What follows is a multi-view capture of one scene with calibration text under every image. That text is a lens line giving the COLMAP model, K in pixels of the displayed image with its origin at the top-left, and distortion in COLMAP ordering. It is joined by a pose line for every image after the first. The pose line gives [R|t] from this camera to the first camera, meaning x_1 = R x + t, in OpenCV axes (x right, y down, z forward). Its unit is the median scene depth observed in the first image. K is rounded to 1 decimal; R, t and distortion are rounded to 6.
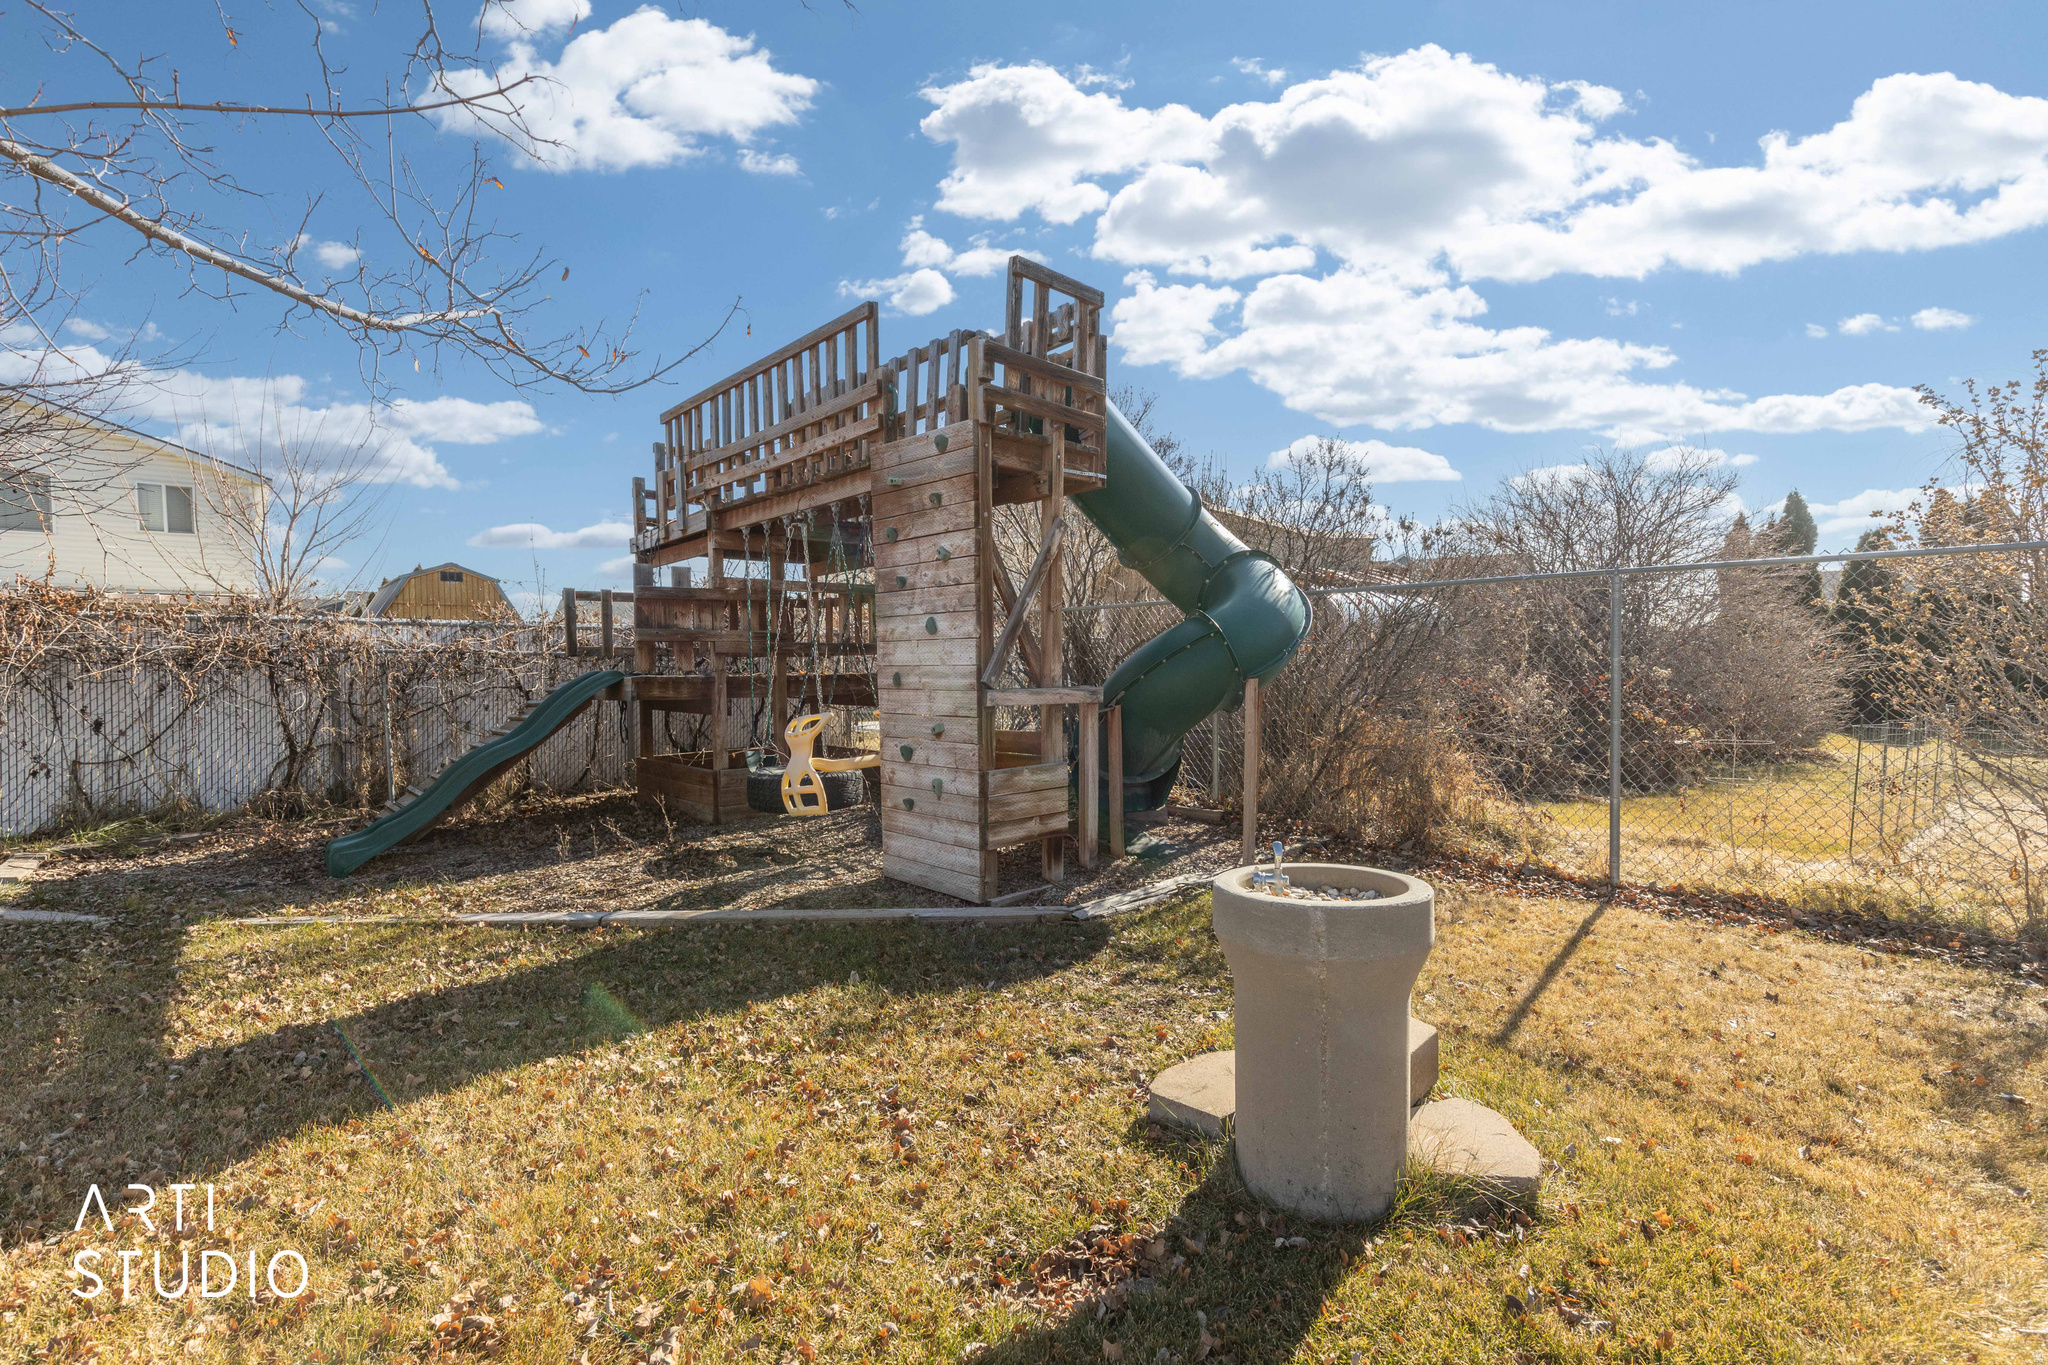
lens RADIAL K [[922.8, 0, 1023.6], [0, 922.8, 677.8], [0, 0, 1]] dist [0.005360, -0.000344]
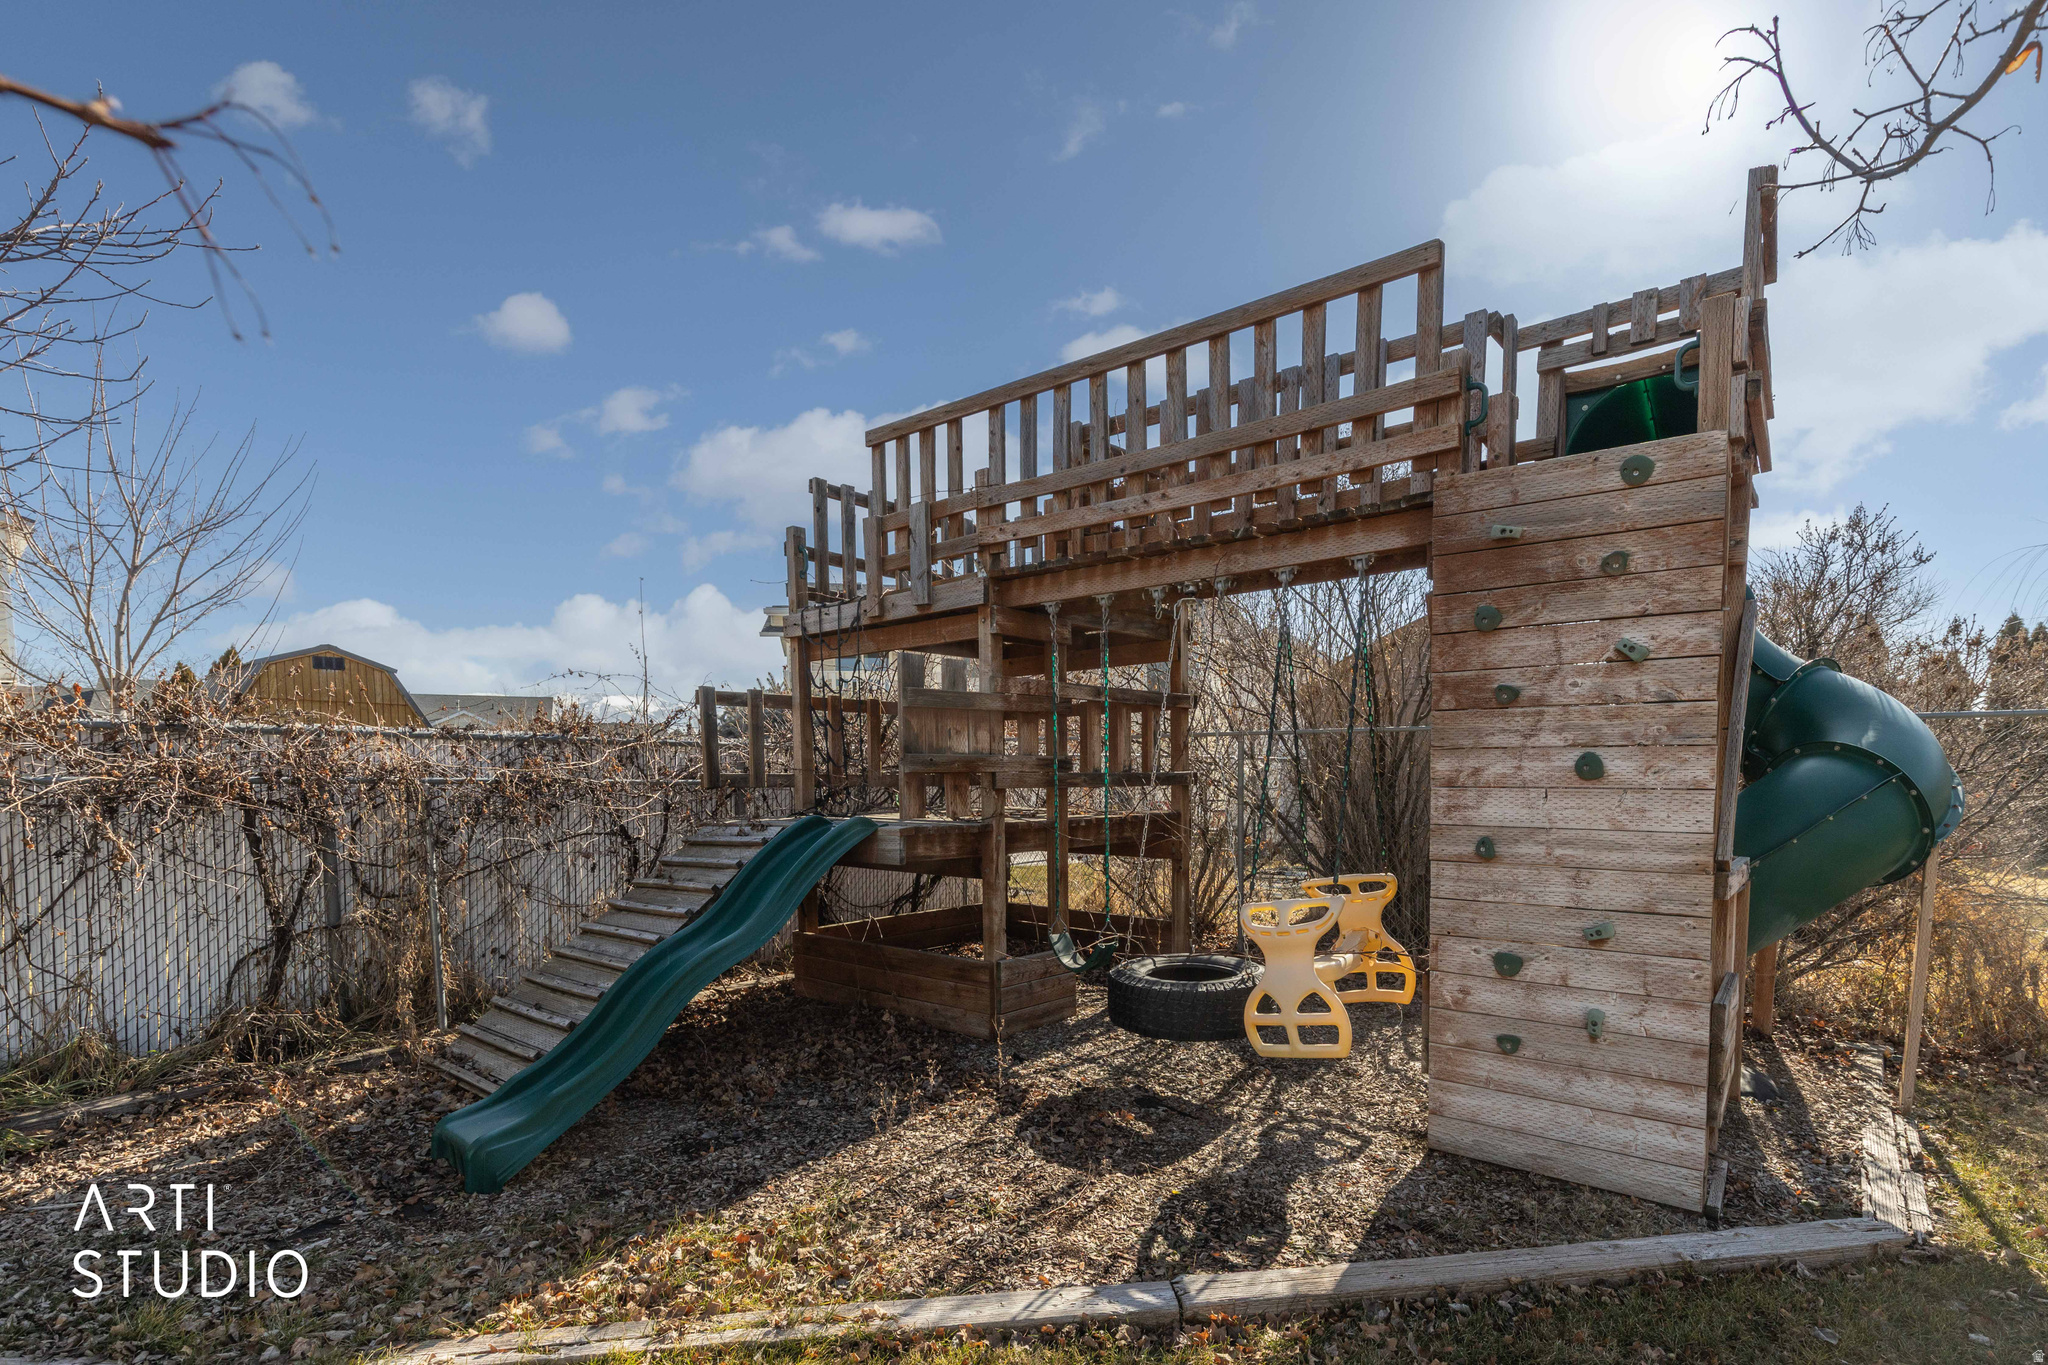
lens RADIAL K [[978.7, 0, 1098.0], [0, 978.7, 817.7], [0, 0, 1]] dist [0.002263, 0.000406]
pose [[0.985359, 0.001352, 0.170485, -0.395714], [-0.006071, 0.999613, 0.027160, -0.027376], [-0.170382, -0.027798, 0.984986, 0.294342]]
